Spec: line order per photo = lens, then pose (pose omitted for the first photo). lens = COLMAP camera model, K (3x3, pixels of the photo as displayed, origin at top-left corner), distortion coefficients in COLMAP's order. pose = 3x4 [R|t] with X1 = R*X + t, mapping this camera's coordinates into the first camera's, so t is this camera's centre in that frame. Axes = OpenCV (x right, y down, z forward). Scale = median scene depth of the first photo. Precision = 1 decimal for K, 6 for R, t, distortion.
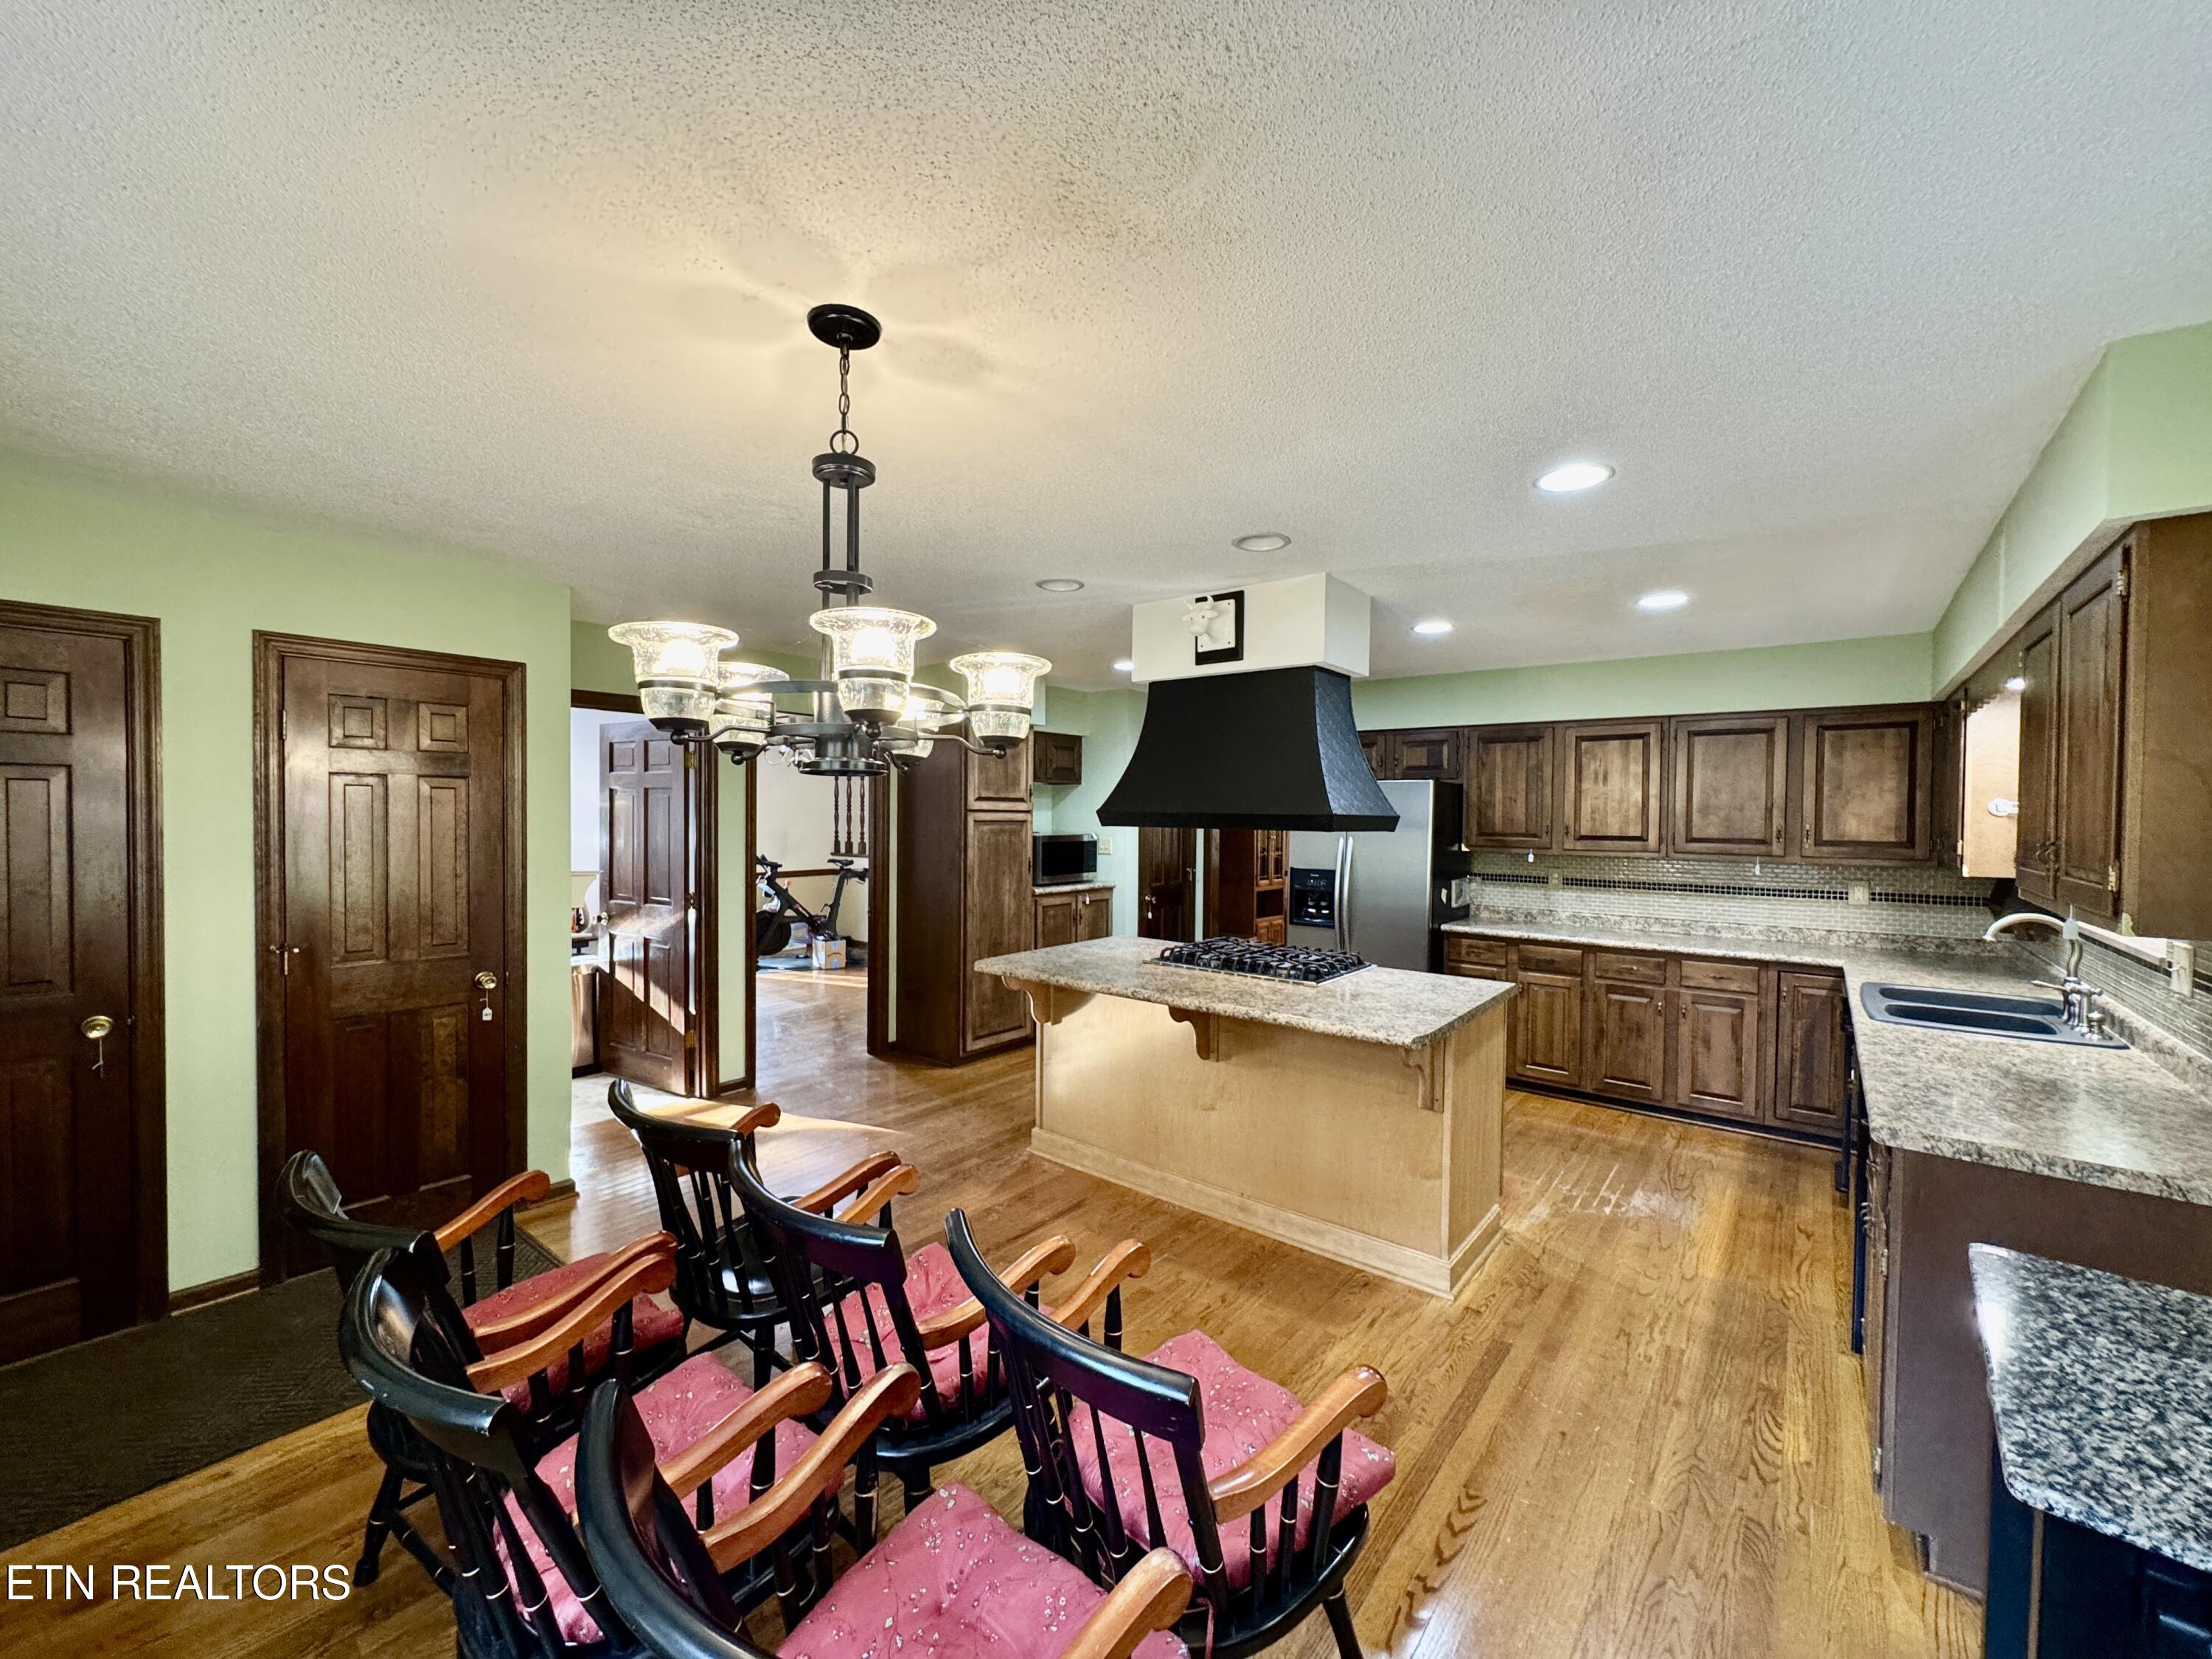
lens RADIAL K [[887.7, 0, 1106.1], [0, 887.7, 825.2], [0, 0, 1]] dist [-0.001055, -0.000289]
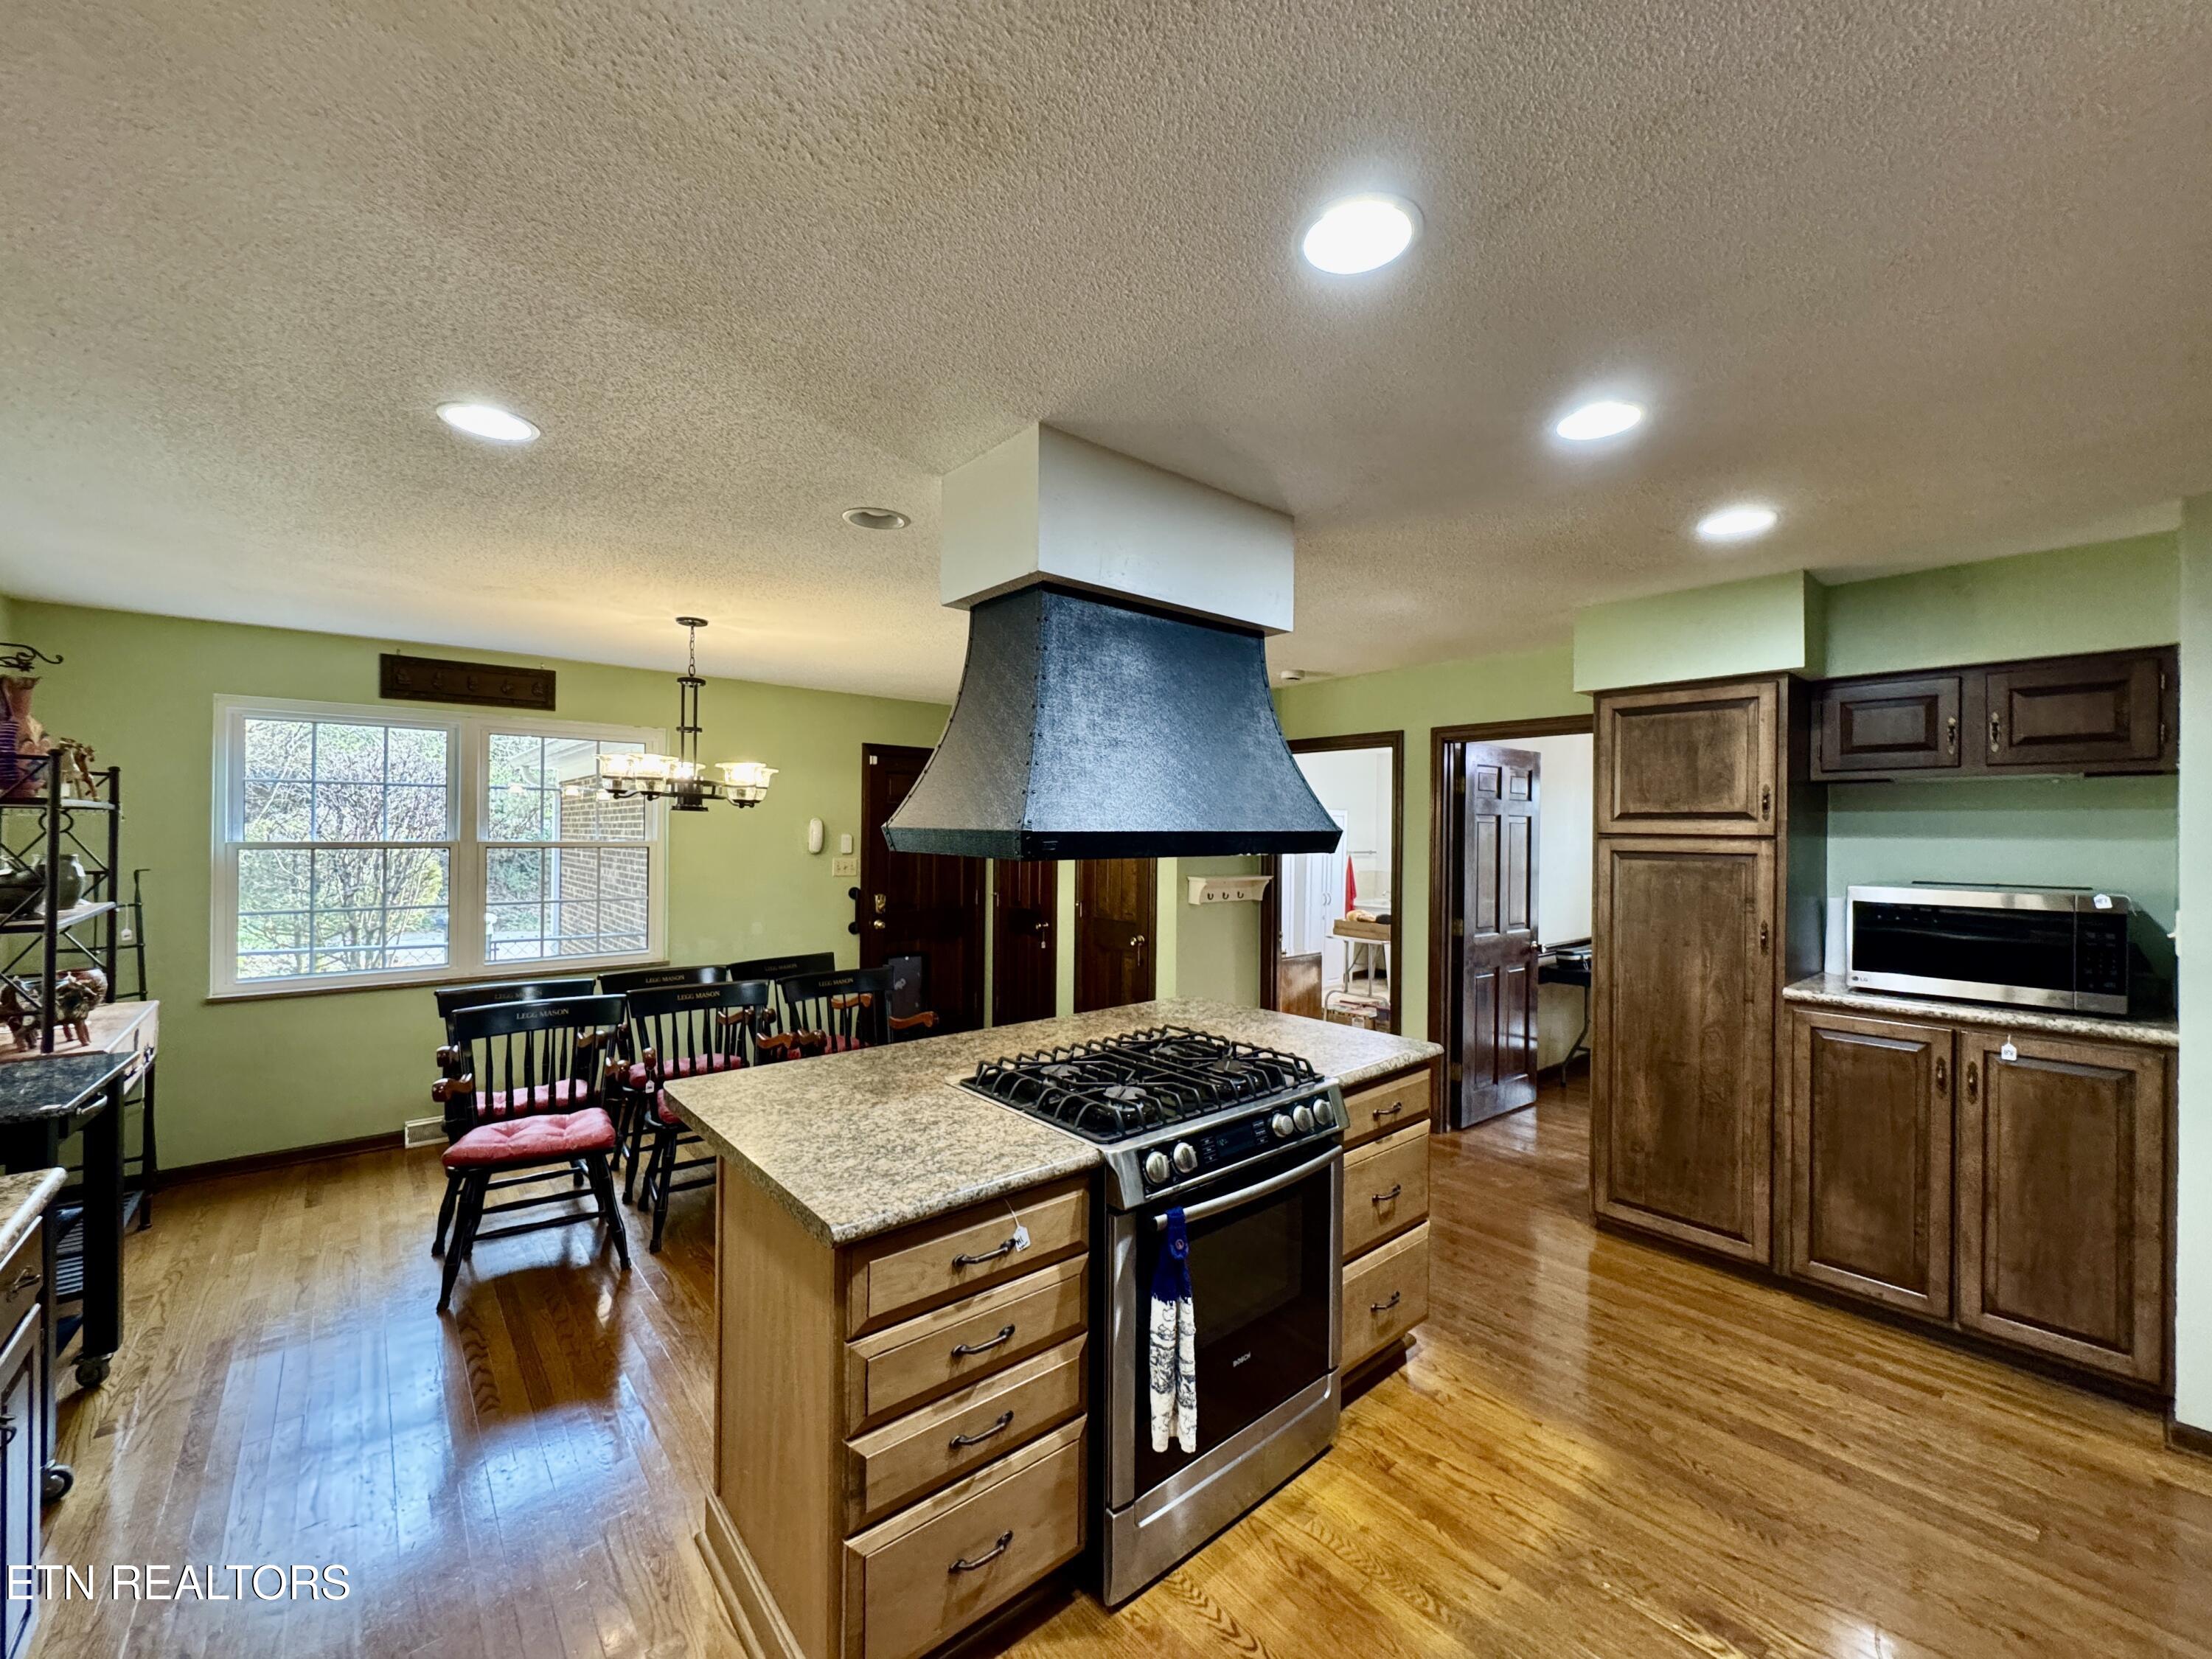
lens RADIAL K [[887.7, 0, 1106.1], [0, 887.7, 825.2], [0, 0, 1]] dist [-0.001055, -0.000289]
pose [[-0.200093, -0.017348, -0.979623, 0.514982], [-0.027276, 0.999554, -0.012130, -0.005486], [0.979397, 0.024293, -0.200477, 0.734609]]
